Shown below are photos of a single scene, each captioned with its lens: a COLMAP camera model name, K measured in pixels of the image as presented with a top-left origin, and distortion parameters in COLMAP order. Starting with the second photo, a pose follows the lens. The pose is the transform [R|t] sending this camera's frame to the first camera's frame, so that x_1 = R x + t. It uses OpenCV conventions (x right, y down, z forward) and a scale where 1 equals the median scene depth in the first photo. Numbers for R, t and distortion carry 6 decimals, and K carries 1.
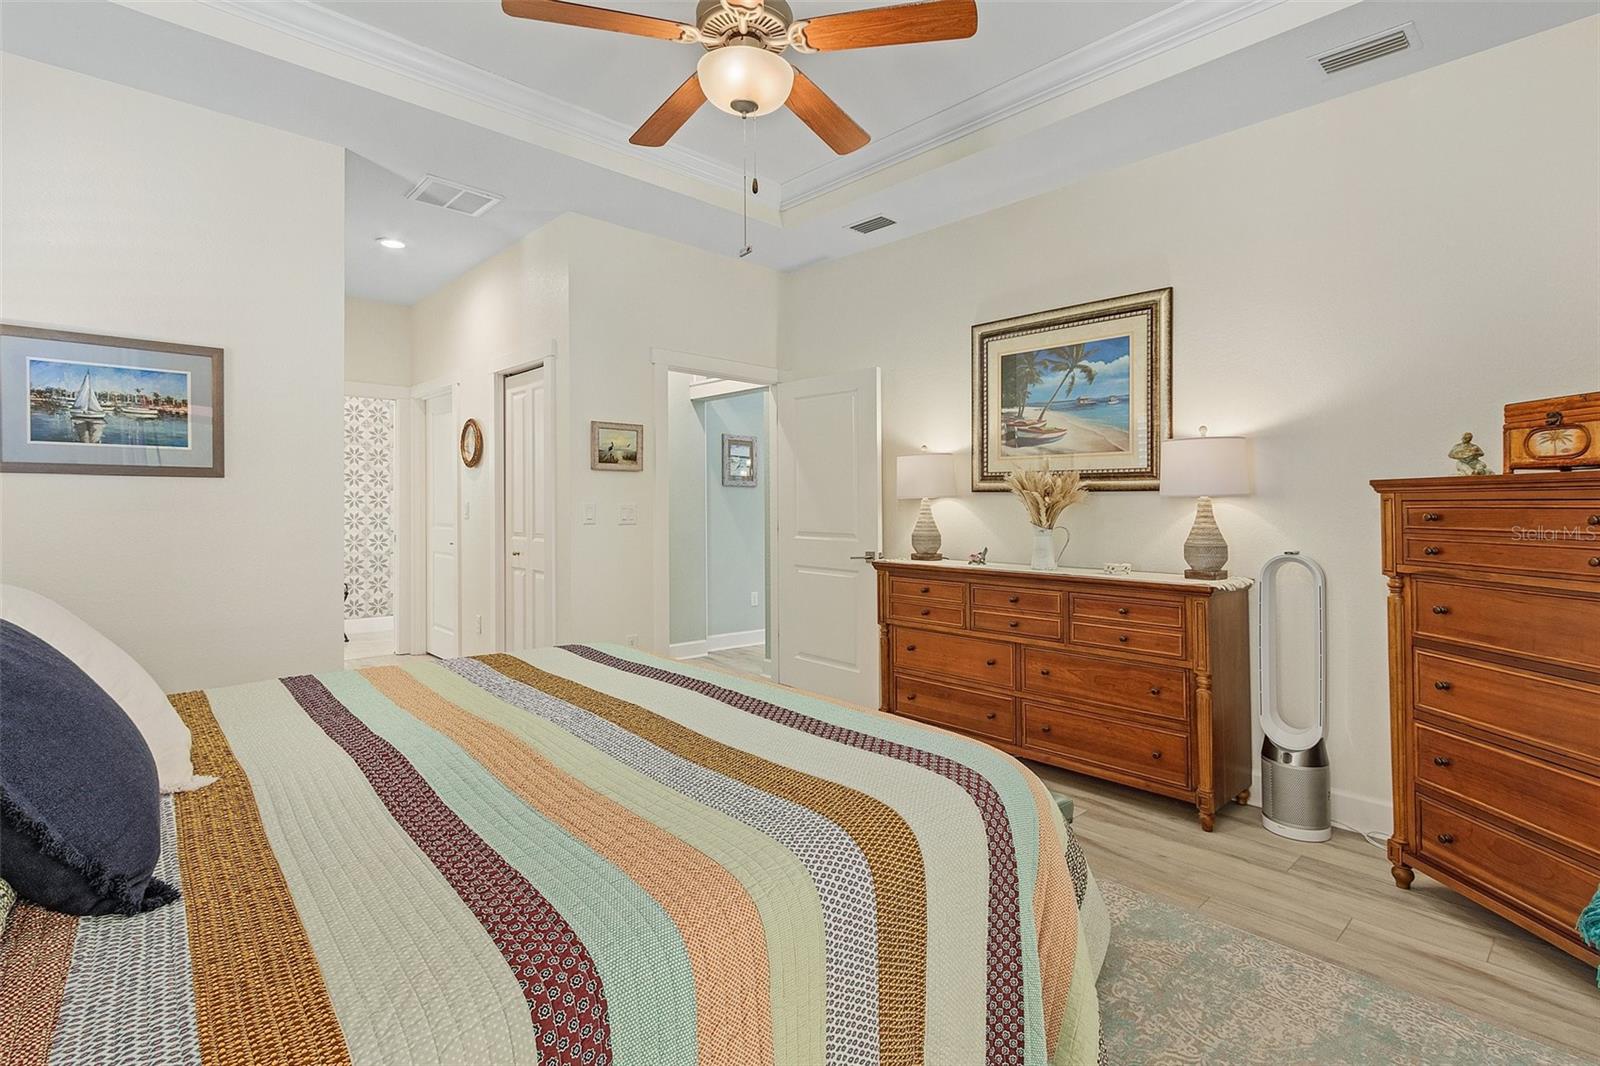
lens RADIAL K [[756.9, 0, 800.1], [0, 756.9, 522.6], [0, 0, 1]] dist [0.001550, -0.000337]
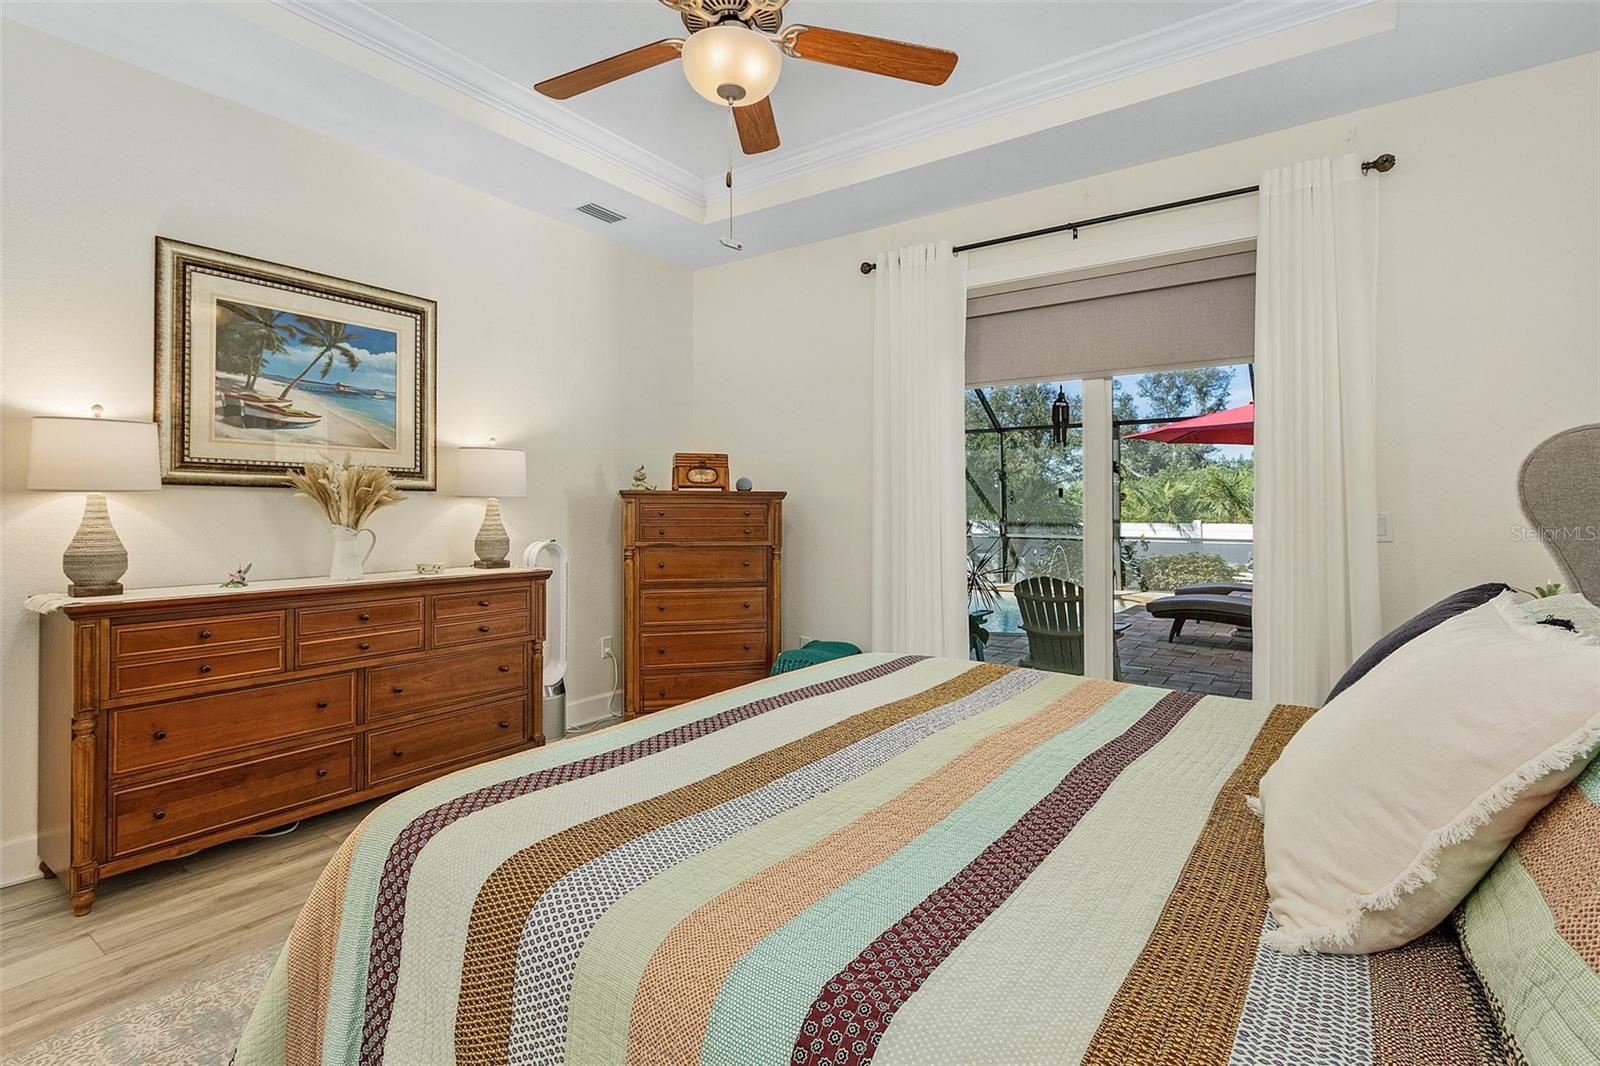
lens RADIAL K [[756.9, 0, 800.1], [0, 756.9, 522.6], [0, 0, 1]] dist [0.001550, -0.000337]
pose [[-0.196328, -0.023602, 0.980254, -0.611585], [0.018047, 0.999454, 0.027679, -0.017510], [-0.980372, 0.023125, -0.195795, 0.656553]]
